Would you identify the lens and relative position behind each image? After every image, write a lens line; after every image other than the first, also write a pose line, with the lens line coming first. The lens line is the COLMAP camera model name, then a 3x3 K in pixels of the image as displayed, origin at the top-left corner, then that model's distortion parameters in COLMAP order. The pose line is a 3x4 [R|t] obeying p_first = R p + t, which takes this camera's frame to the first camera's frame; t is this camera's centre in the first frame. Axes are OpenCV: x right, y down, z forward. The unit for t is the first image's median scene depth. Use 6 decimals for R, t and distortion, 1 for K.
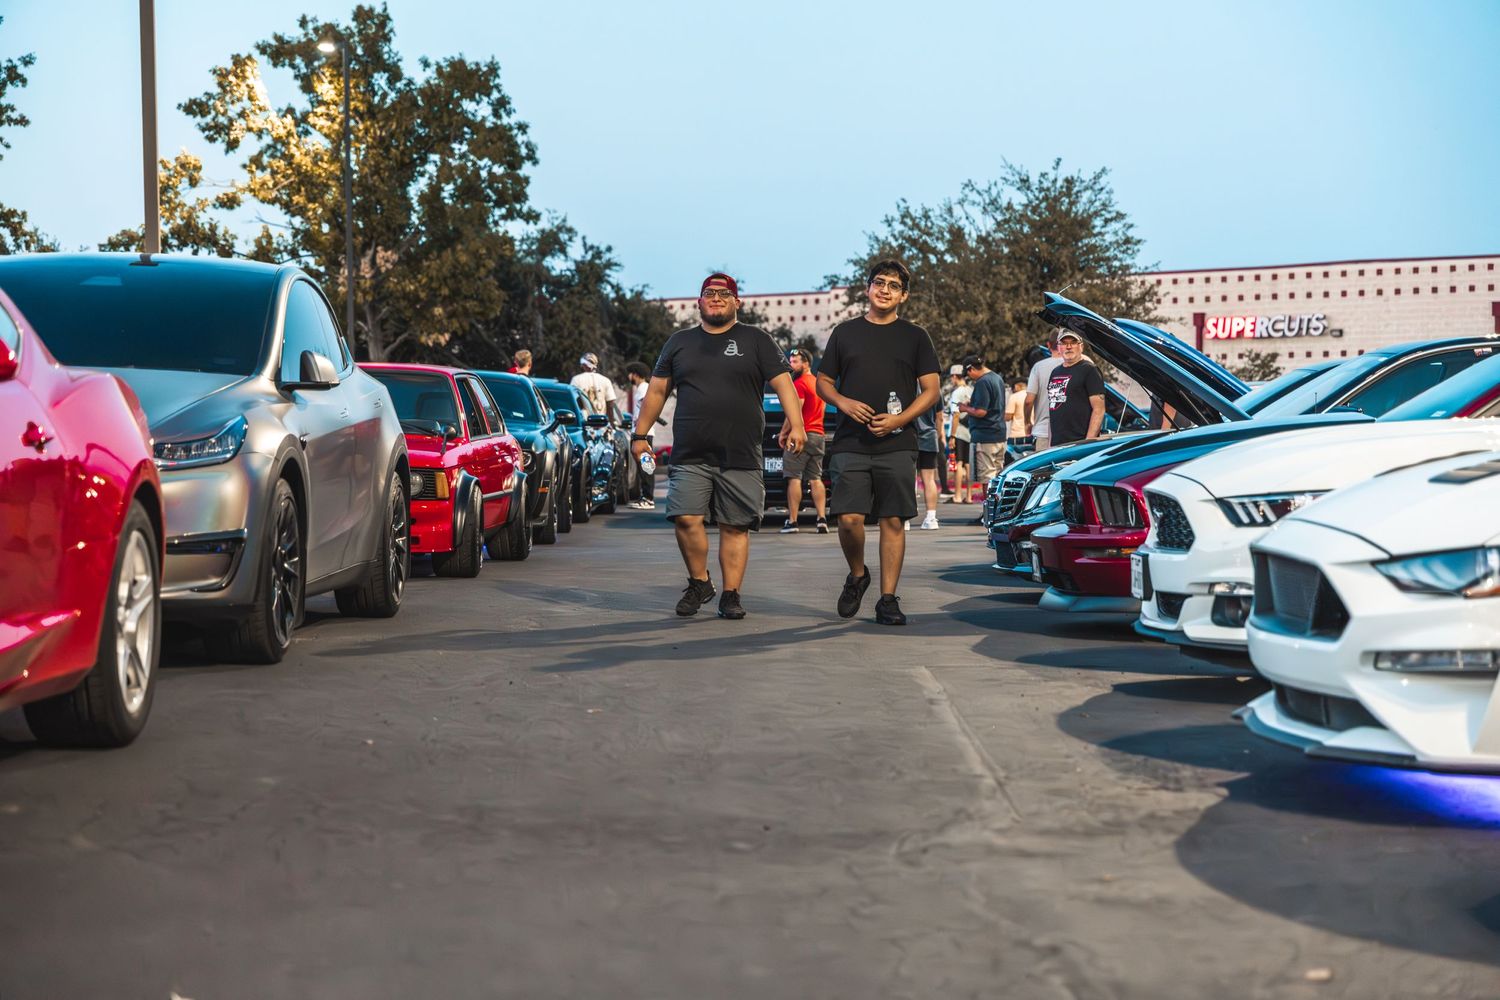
lens RADIAL K [[2964.9, 0, 750.5], [0, 2964.9, 503.2], [0, 0, 1]] dist [0.083212, 0.000000]
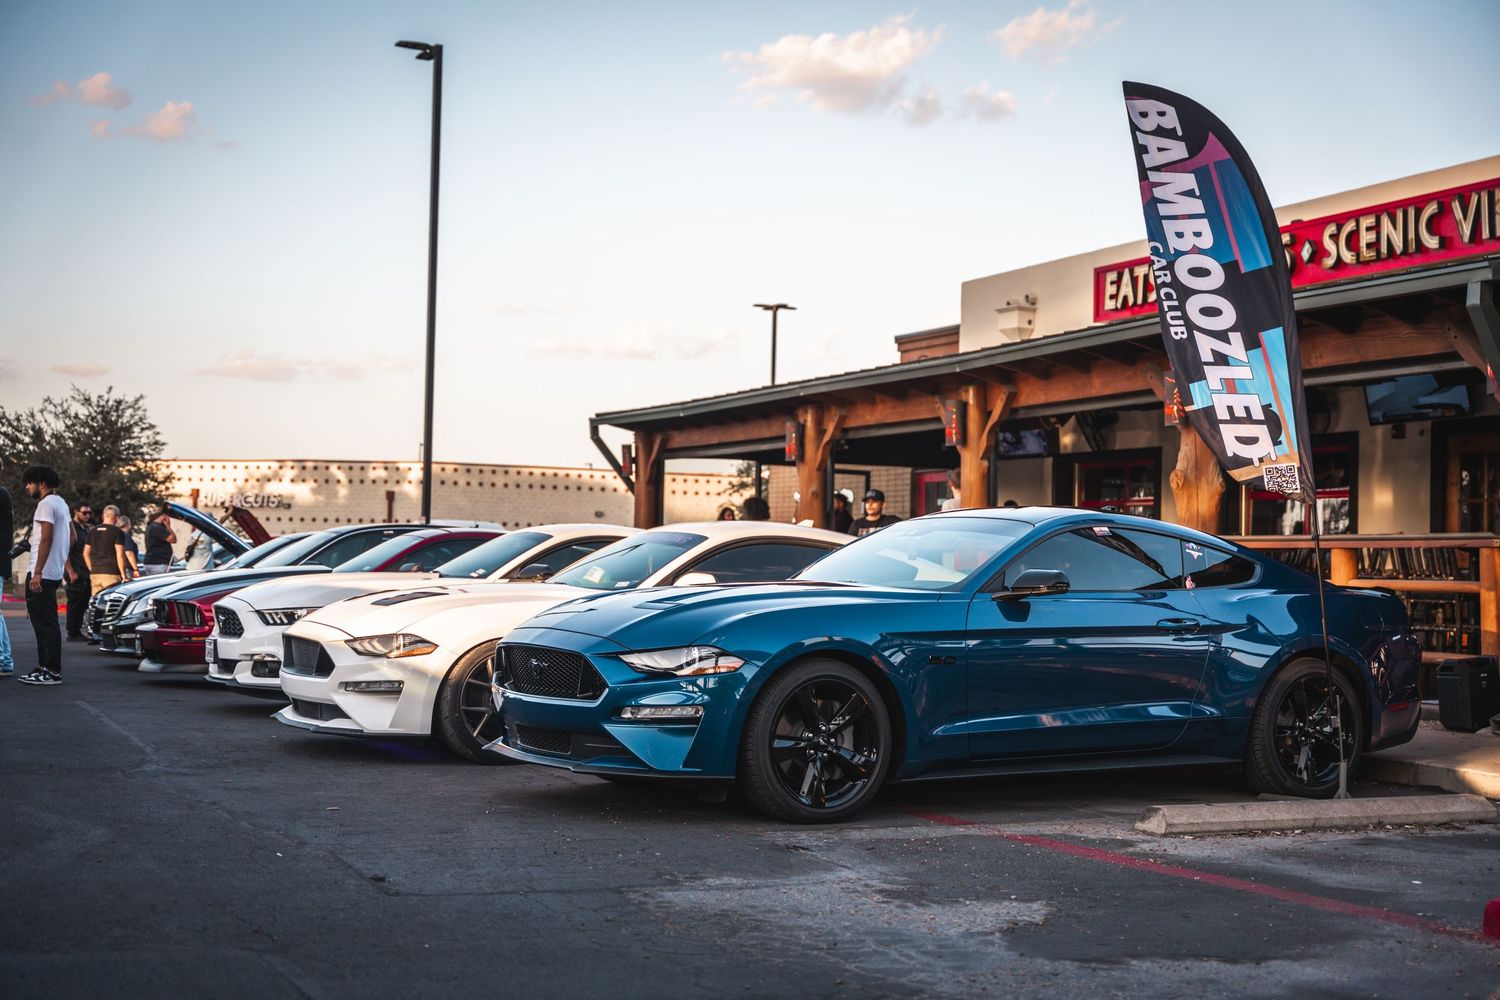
lens RADIAL K [[2038.8, 0, 749.8], [0, 2038.8, 501.8], [0, 0, 1]] dist [0.034443, 0.000000]
pose [[0.911265, 0.042058, 0.409667, -0.030062], [-0.018784, 0.997981, -0.060674, 0.000777], [-0.411392, 0.047595, 0.910215, -0.105569]]
